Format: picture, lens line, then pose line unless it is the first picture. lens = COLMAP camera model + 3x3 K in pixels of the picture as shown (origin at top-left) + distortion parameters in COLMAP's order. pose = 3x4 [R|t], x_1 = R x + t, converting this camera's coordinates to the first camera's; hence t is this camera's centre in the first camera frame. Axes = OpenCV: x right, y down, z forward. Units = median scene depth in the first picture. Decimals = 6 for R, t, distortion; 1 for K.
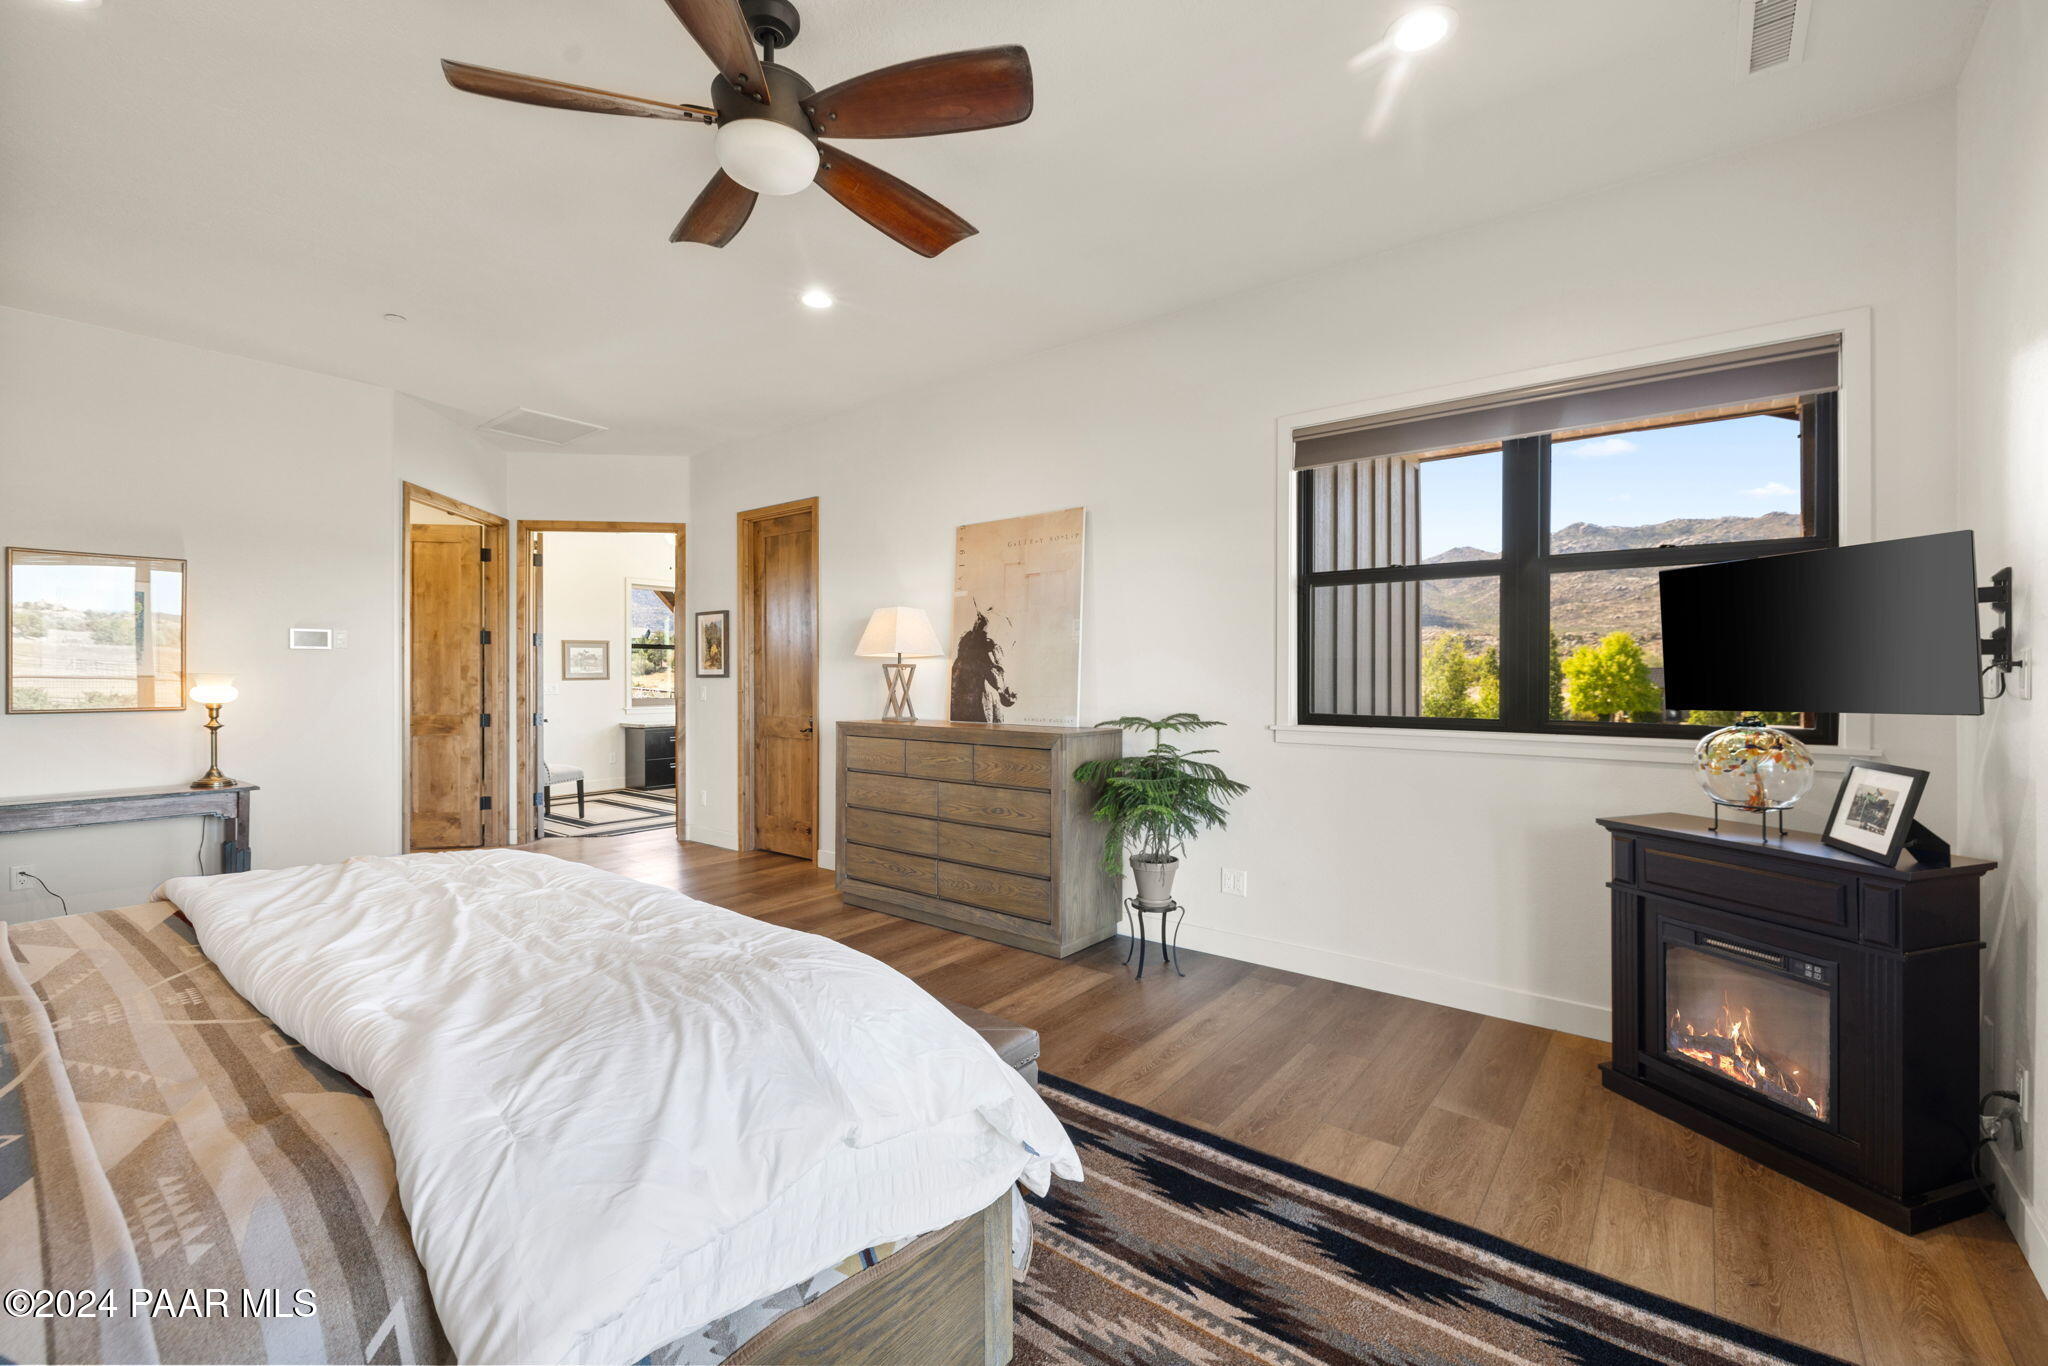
lens RADIAL K [[858.8, 0, 1026.0], [0, 858.8, 666.6], [0, 0, 1]] dist [-0.001933, -0.000425]
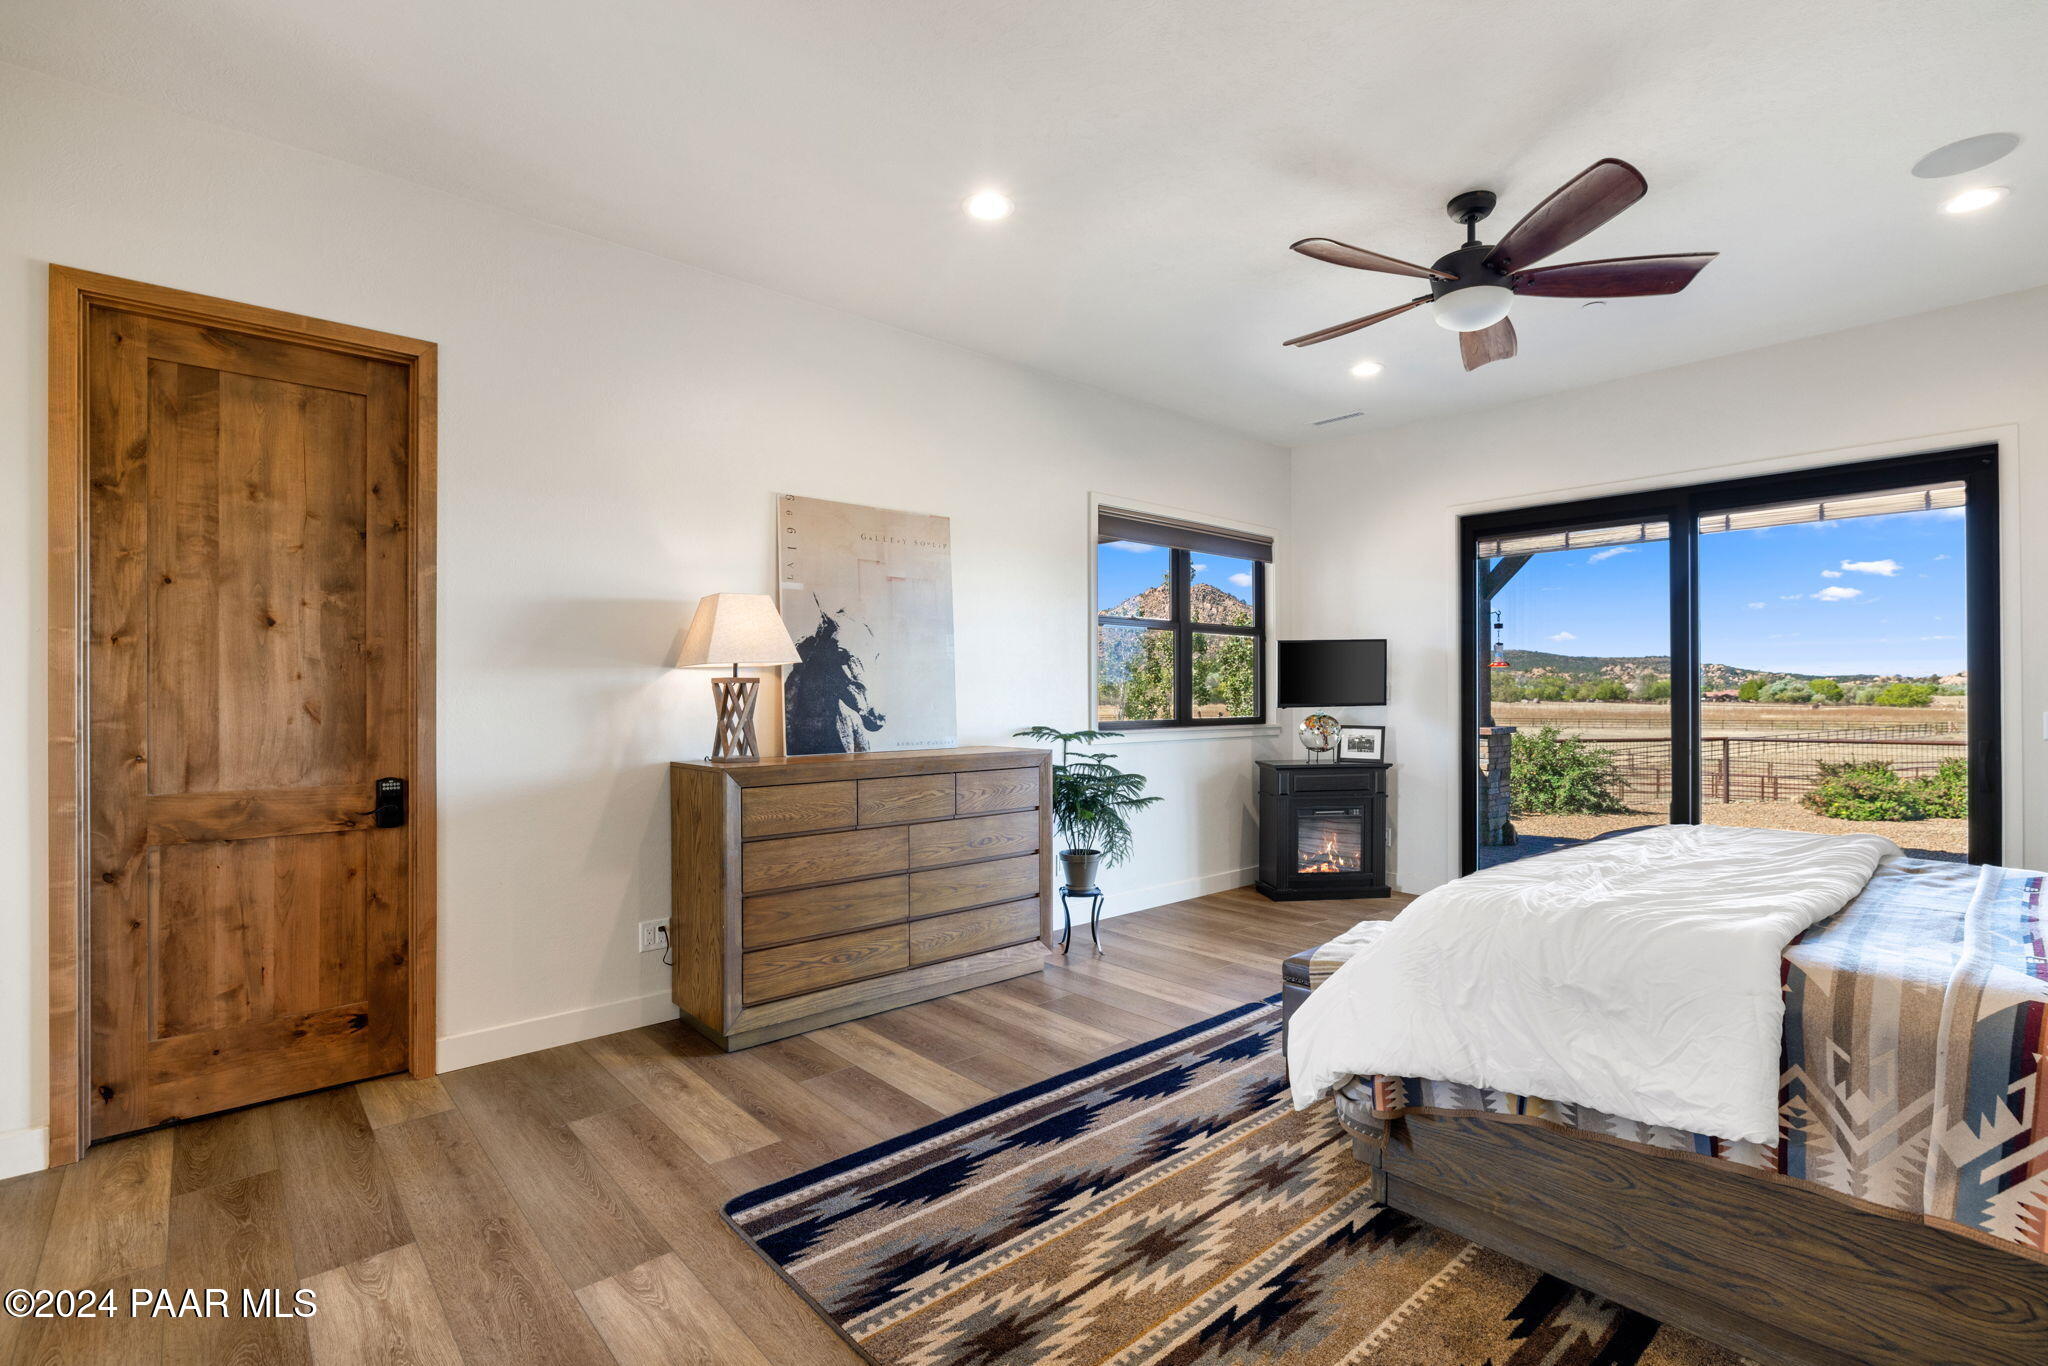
lens RADIAL K [[925.5, 0, 1024.0], [0, 925.5, 683.0], [0, 0, 1]] dist [-0.071451, -0.000094]
pose [[0.165731, 0.008842, 0.986131, -0.883544], [-0.003136, 0.999959, -0.008439, 0.006857], [-0.986166, -0.001693, 0.165752, 0.705500]]
